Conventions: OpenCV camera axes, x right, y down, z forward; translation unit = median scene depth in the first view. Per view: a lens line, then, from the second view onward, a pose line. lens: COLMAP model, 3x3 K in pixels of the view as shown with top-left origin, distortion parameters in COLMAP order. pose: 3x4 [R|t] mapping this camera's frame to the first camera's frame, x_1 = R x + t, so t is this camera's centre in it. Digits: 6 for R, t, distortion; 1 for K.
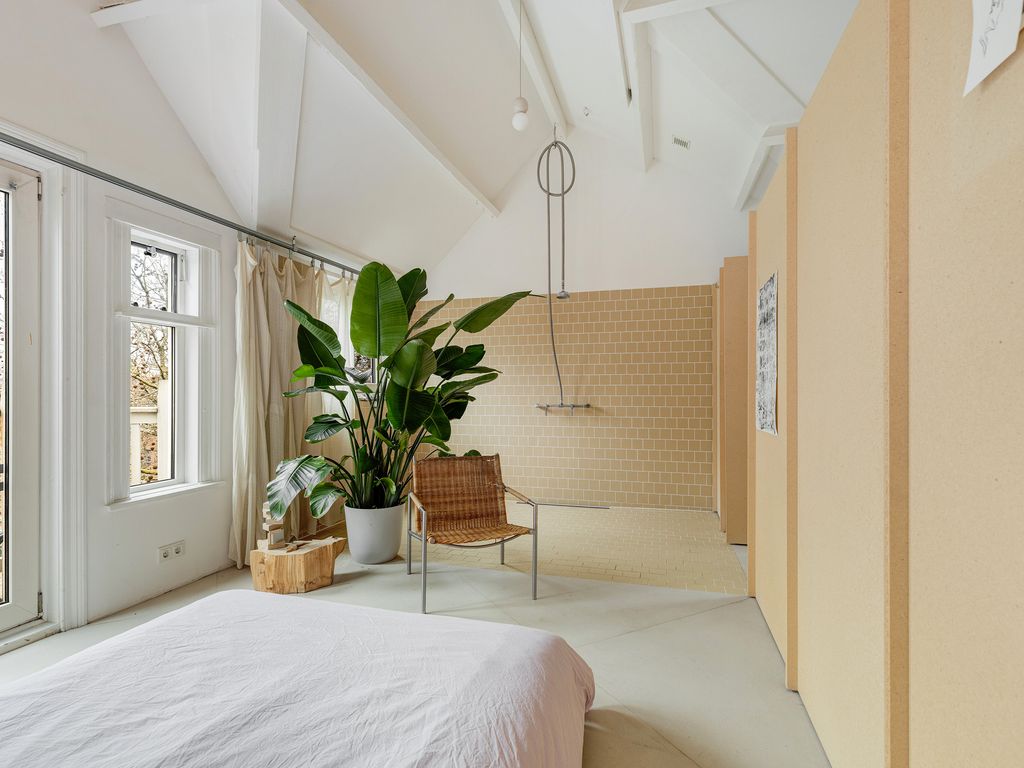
lens RADIAL K [[523.5, 0, 510.4], [0, 523.5, 383.1], [0, 0, 1]] dist [-0.003464, -0.000996]
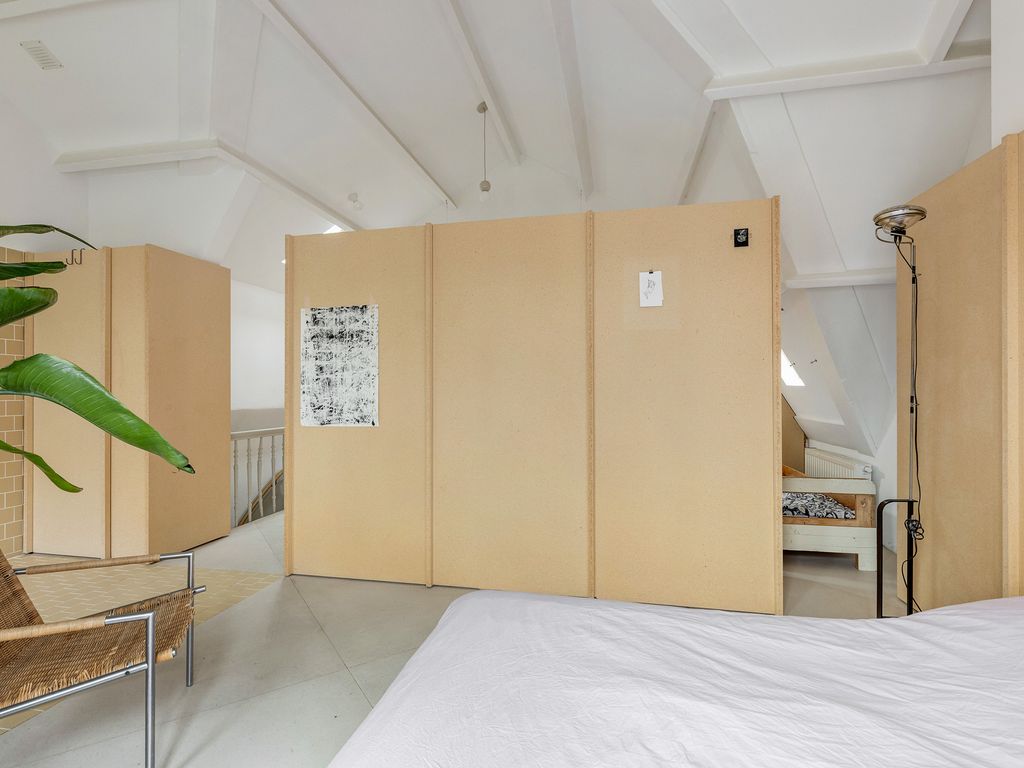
lens RADIAL K [[523.5, 0, 505.5], [0, 523.5, 383.6], [0, 0, 1]] dist [-0.003464, -0.000996]
pose [[-0.074715, 0.006643, 0.997183, -0.541408], [-0.010651, 0.999915, -0.007459, -0.002728], [-0.997148, -0.011178, -0.074638, 0.475579]]
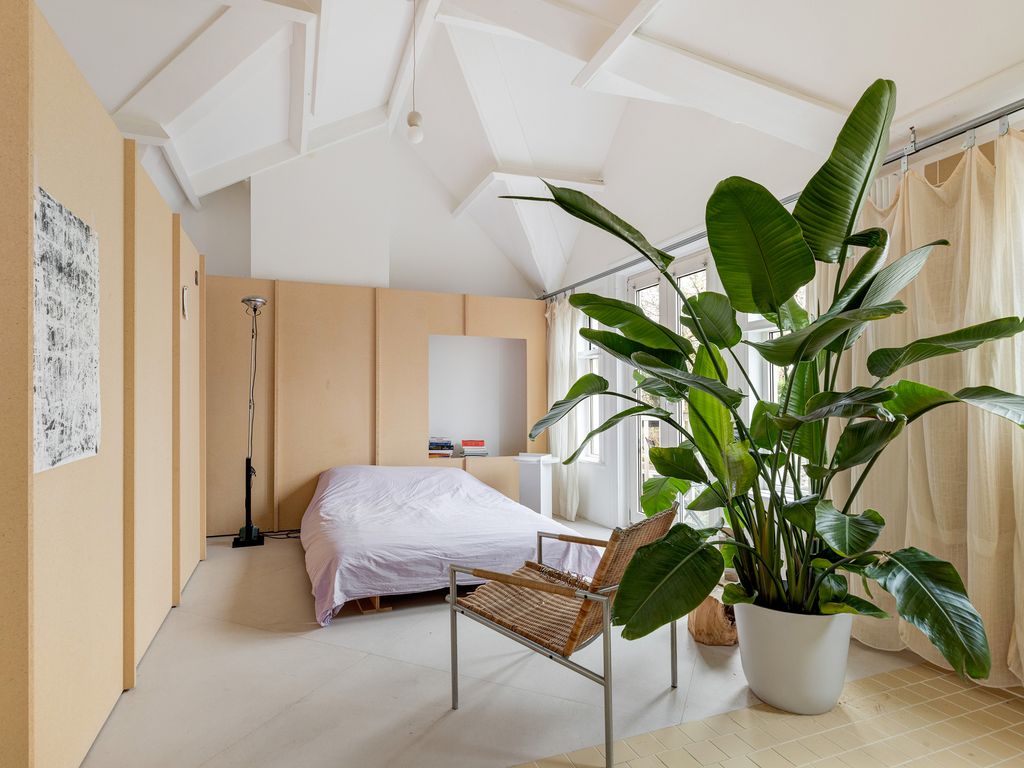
lens RADIAL K [[571.2, 0, 509.5], [0, 571.2, 392.5], [0, 0, 1]] dist [-0.000363, 0.000127]
pose [[-0.794350, -0.006536, -0.607425, 0.331633], [0.011520, 0.999600, -0.025822, 0.024675], [0.607351, -0.027509, -0.793957, 1.240191]]
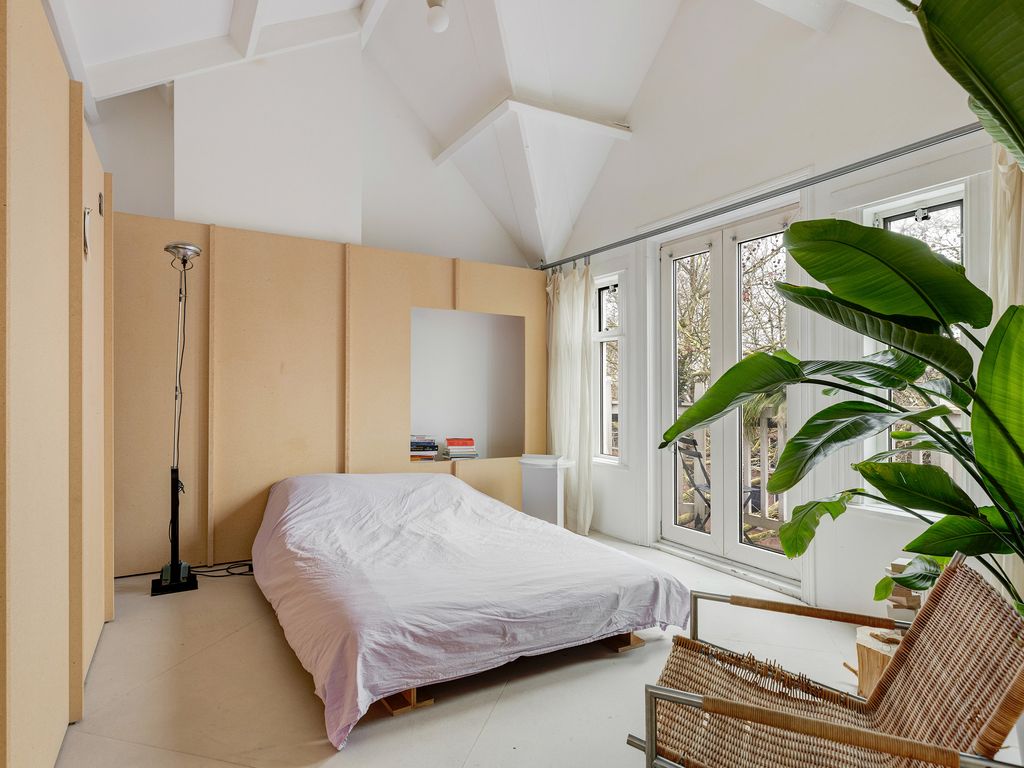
lens RADIAL K [[571.2, 0, 507.1], [0, 571.2, 388.7], [0, 0, 1]] dist [-0.000363, 0.000127]
pose [[-0.690018, -0.004809, -0.723776, 0.315634], [0.005795, 0.999909, -0.012169, 0.018838], [0.723769, -0.012591, -0.689928, 0.917296]]
